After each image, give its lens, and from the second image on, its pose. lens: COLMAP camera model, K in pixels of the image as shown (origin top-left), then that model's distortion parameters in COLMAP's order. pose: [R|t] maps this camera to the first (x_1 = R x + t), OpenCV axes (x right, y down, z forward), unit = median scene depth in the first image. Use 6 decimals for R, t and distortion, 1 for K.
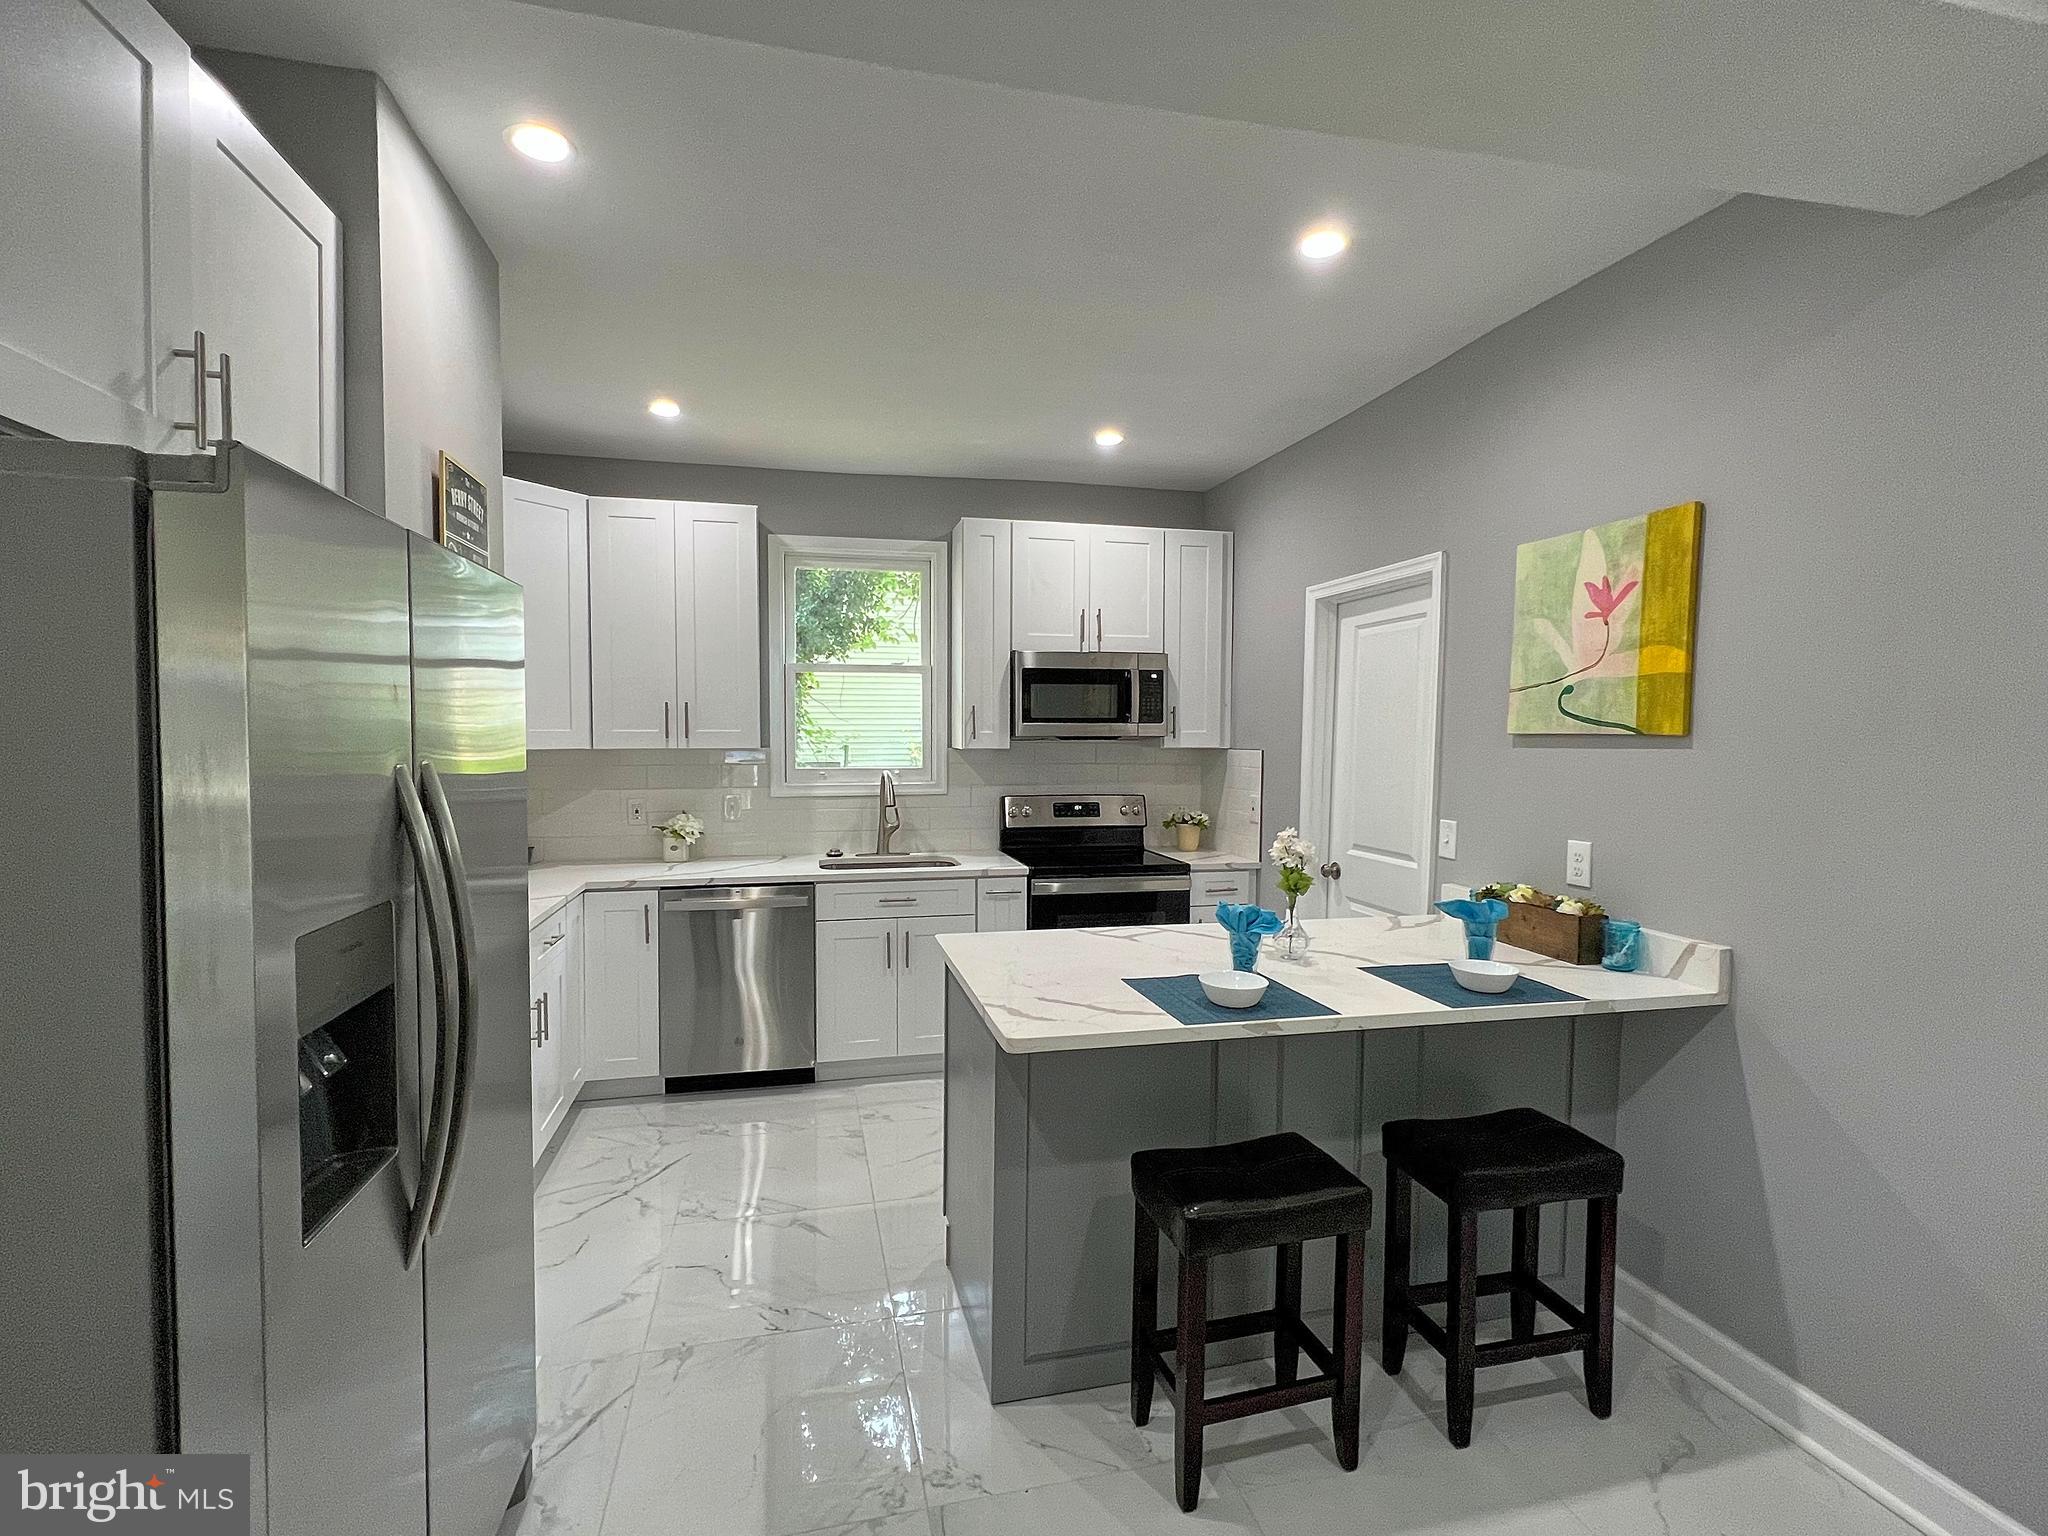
lens RADIAL K [[924.7, 0, 1019.6], [0, 924.7, 764.3], [0, 0, 1]] dist [-0.000448, -0.000095]
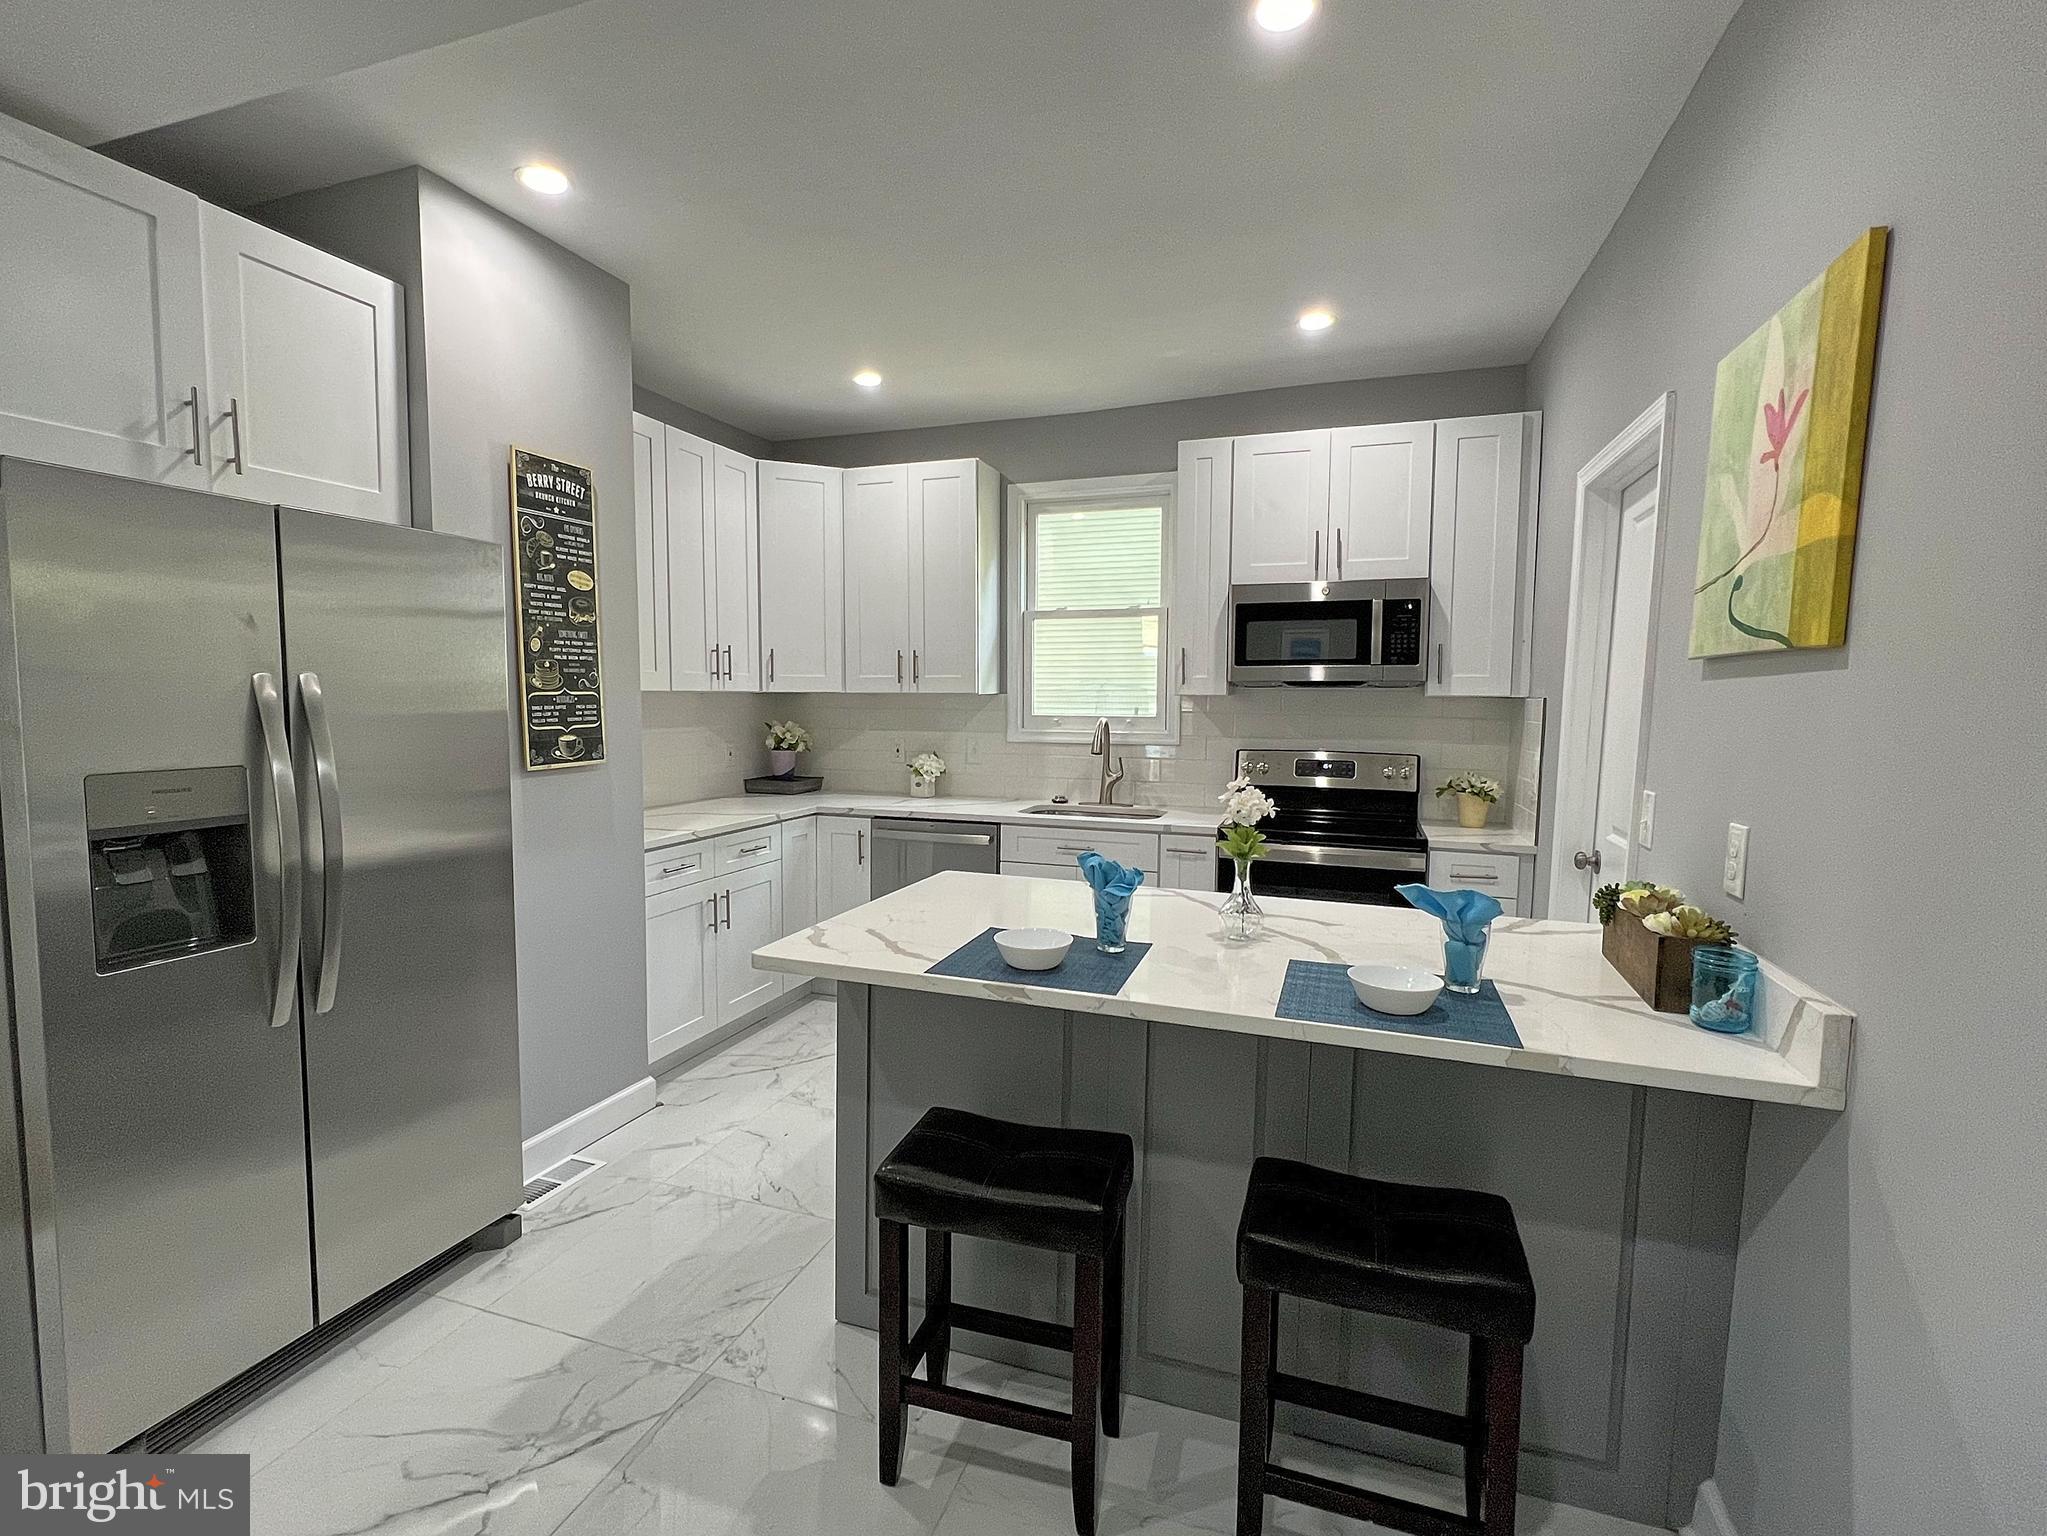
lens RADIAL K [[948.2, 0, 1017.4], [0, 948.2, 764.8], [0, 0, 1]] dist [-0.001021, 0.000282]
pose [[0.842098, 0.042542, -0.537643, 0.351649], [-0.022884, 0.998805, 0.043191, 0.017041], [0.538838, -0.024068, 0.842065, 0.127611]]
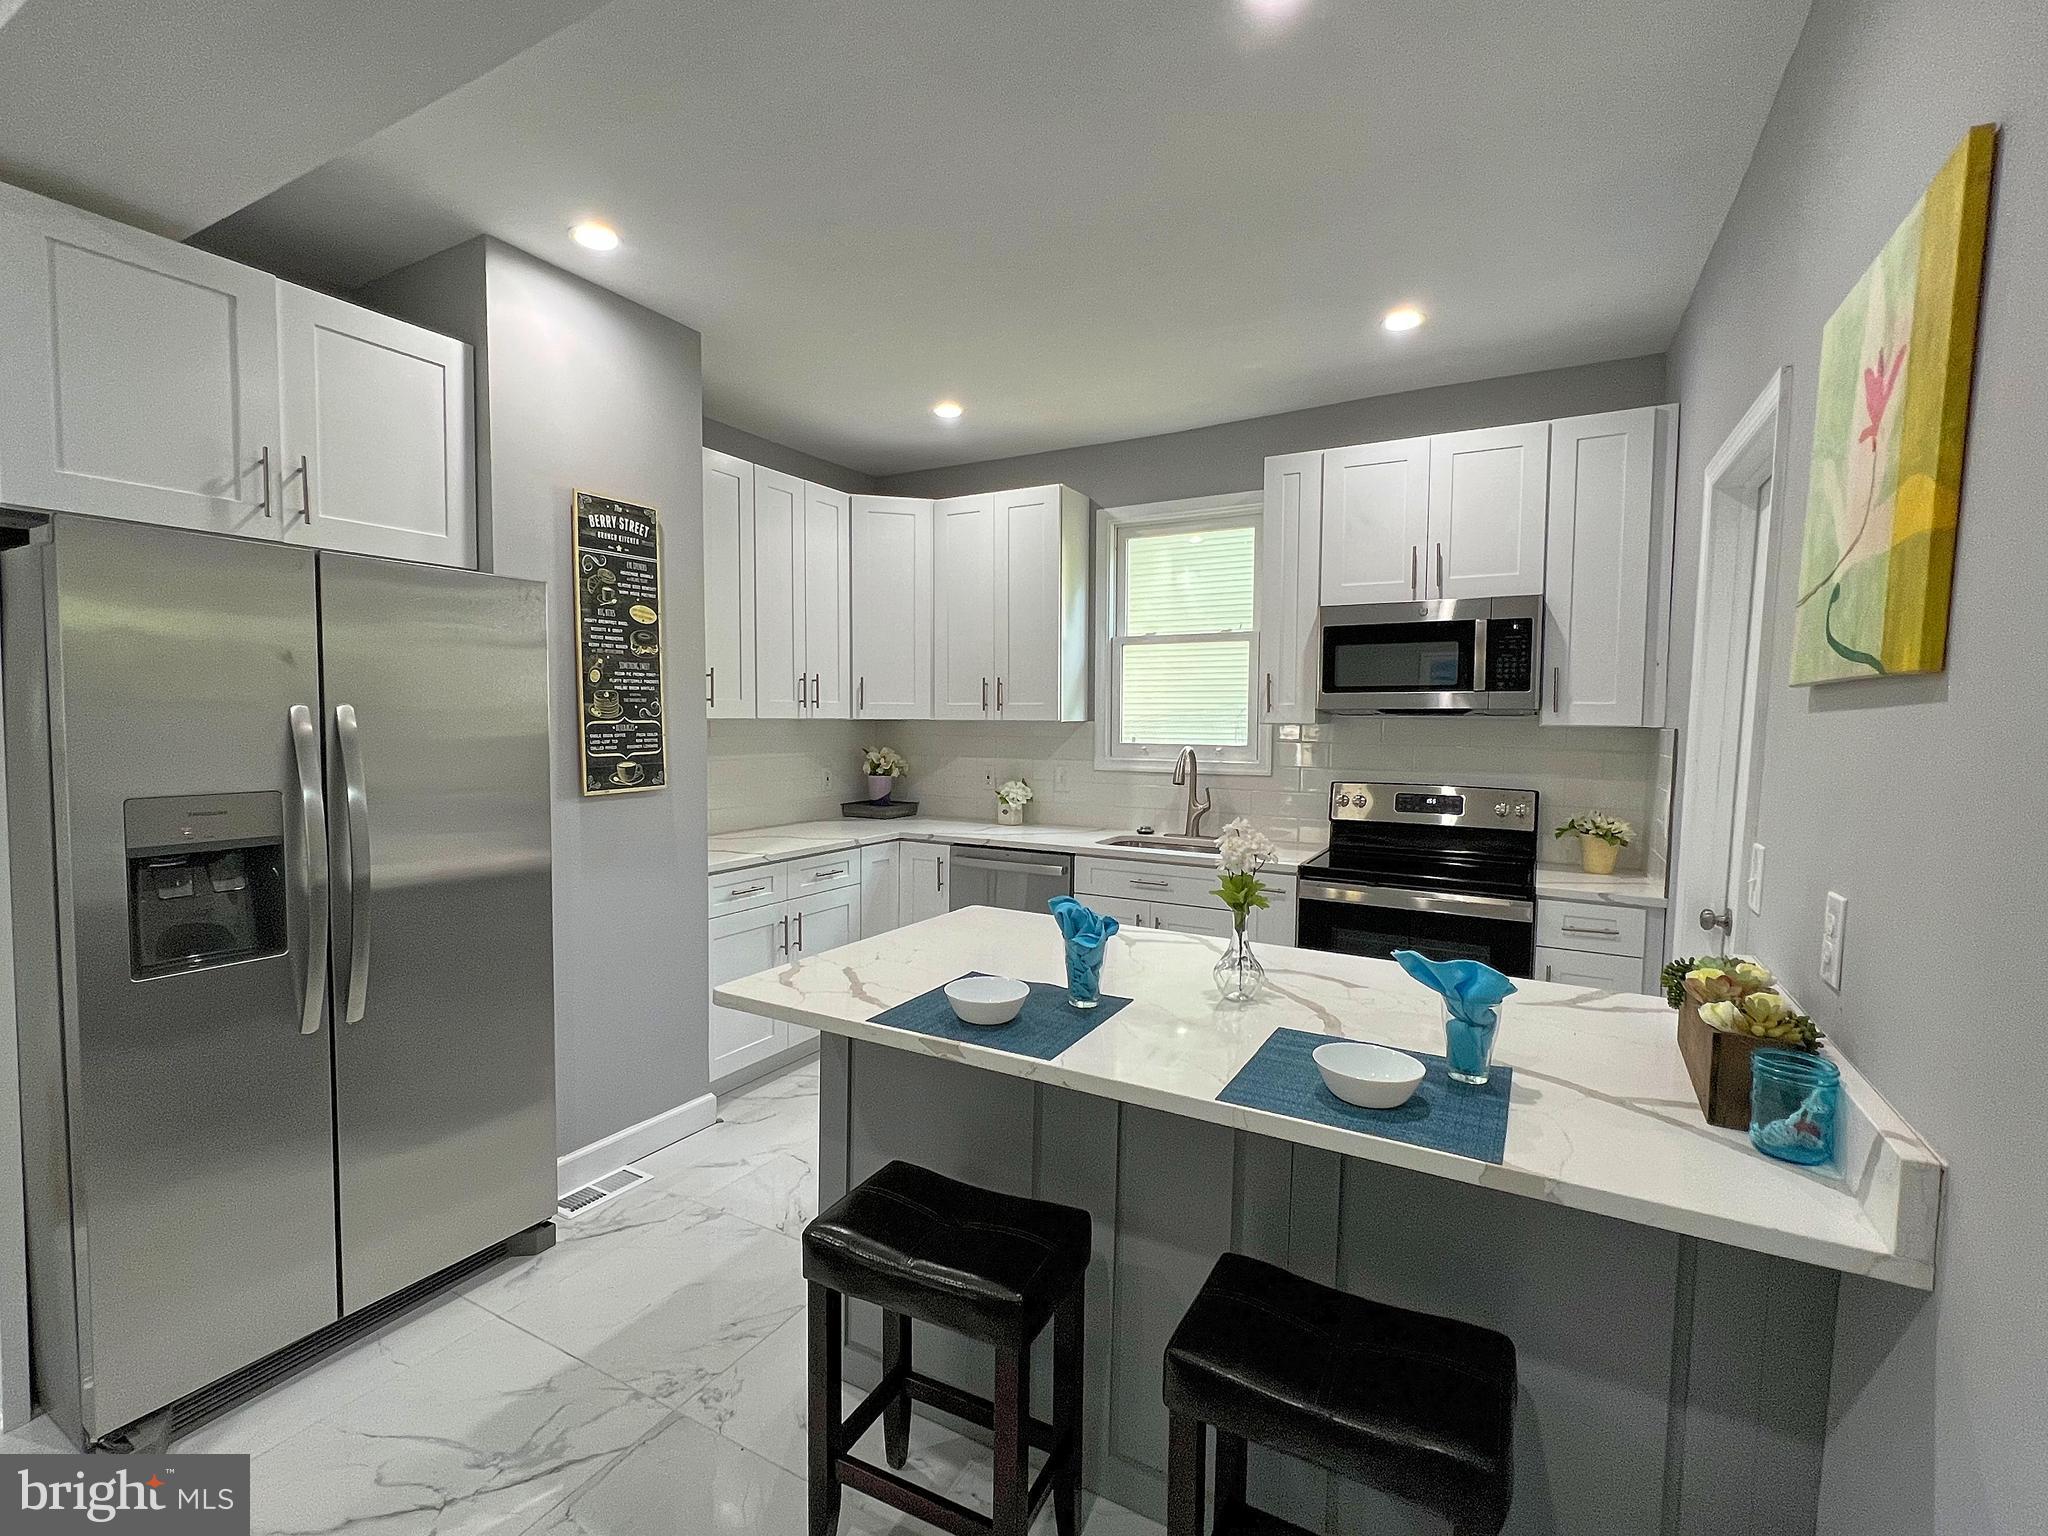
lens RADIAL K [[929.5, 0, 1015.4], [0, 929.5, 767.5], [0, 0, 1]] dist [-0.000695, -0.000208]
pose [[0.735432, 0.039624, -0.676439, 0.403207], [-0.029392, 0.999215, 0.026577, 0.009187], [0.676961, 0.000336, 0.736019, 0.215238]]
